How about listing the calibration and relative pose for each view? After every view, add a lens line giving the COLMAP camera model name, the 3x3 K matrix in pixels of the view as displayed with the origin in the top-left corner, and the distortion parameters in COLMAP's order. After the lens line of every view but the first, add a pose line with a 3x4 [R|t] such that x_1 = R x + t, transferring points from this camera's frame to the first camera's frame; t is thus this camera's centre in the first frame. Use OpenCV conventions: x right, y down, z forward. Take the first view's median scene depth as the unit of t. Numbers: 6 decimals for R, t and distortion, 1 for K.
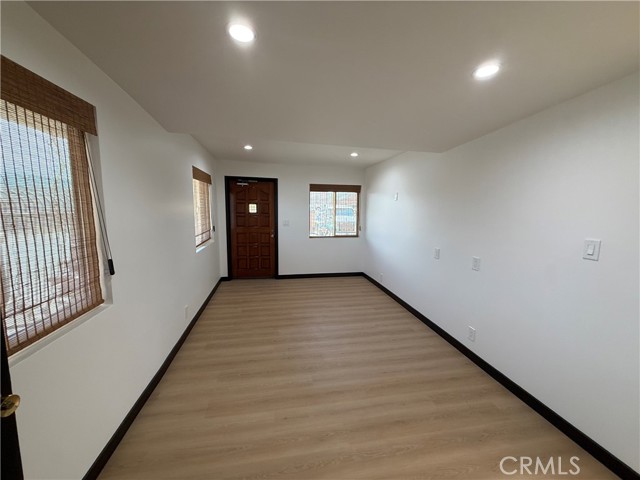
lens RADIAL K [[255.3, 0, 318.6], [0, 255.3, 239.8], [0, 0, 1]] dist [-0.001250, 0.000118]
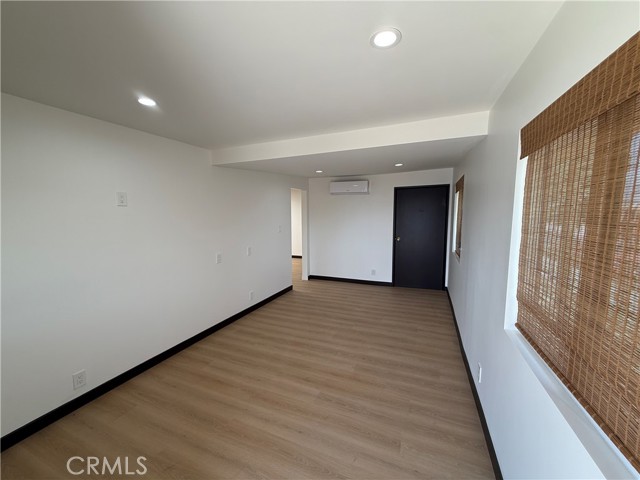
lens RADIAL K [[255.3, 0, 318.6], [0, 255.3, 239.8], [0, 0, 1]] dist [-0.001250, 0.000118]
pose [[-0.834231, -0.067977, 0.547209, -0.495056], [0.063862, 0.973784, 0.218327, -0.240775], [-0.547704, 0.217081, -0.808020, 1.679592]]
